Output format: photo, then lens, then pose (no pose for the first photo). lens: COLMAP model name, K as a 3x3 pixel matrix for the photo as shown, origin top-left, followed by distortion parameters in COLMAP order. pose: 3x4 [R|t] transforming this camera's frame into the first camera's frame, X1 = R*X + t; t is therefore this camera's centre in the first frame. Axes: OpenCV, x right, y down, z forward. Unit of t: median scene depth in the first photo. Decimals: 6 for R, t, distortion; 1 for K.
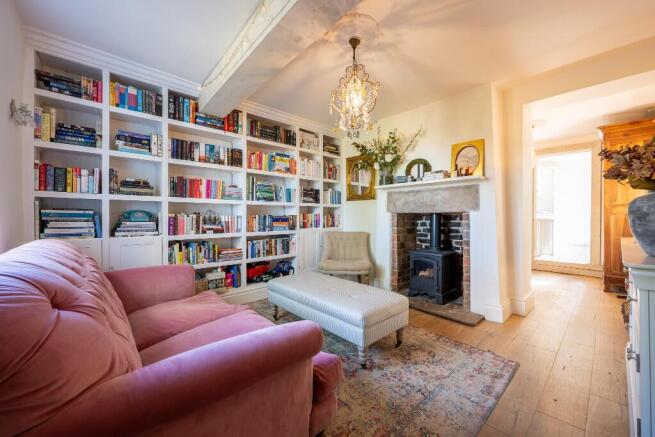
lens RADIAL K [[259.5, 0, 326.5], [0, 259.5, 220.2], [0, 0, 1]] dist [-0.000535, -0.000088]
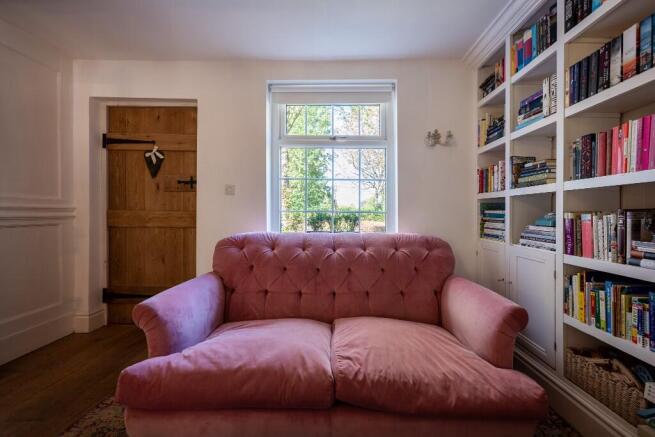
lens RADIAL K [[268.7, 0, 337.2], [0, 268.7, 213.4], [0, 0, 1]] dist [-0.000732, -0.000019]
pose [[-0.668673, -0.006367, -0.743530, 0.098792], [-0.015934, 0.999856, 0.005767, -0.017378], [0.743386, 0.015704, -0.668678, 0.898074]]
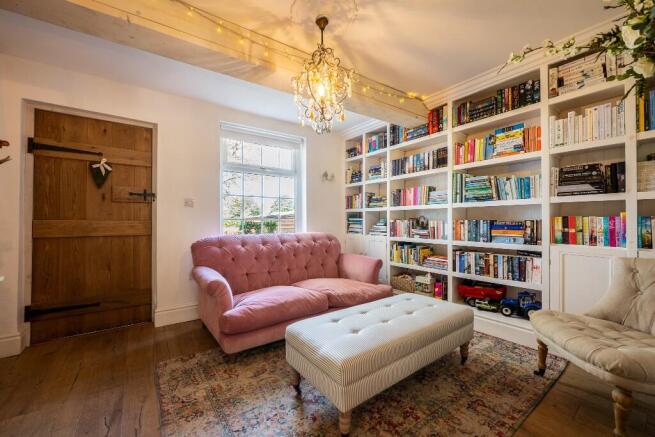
lens RADIAL K [[259.5, 0, 326.5], [0, 259.5, 220.2], [0, 0, 1]] dist [-0.000535, -0.000088]
pose [[-0.103643, -0.001029, -0.994614, 0.625364], [-0.007321, 0.999973, -0.000271, -0.017711], [0.994588, 0.007253, -0.103647, 0.718370]]
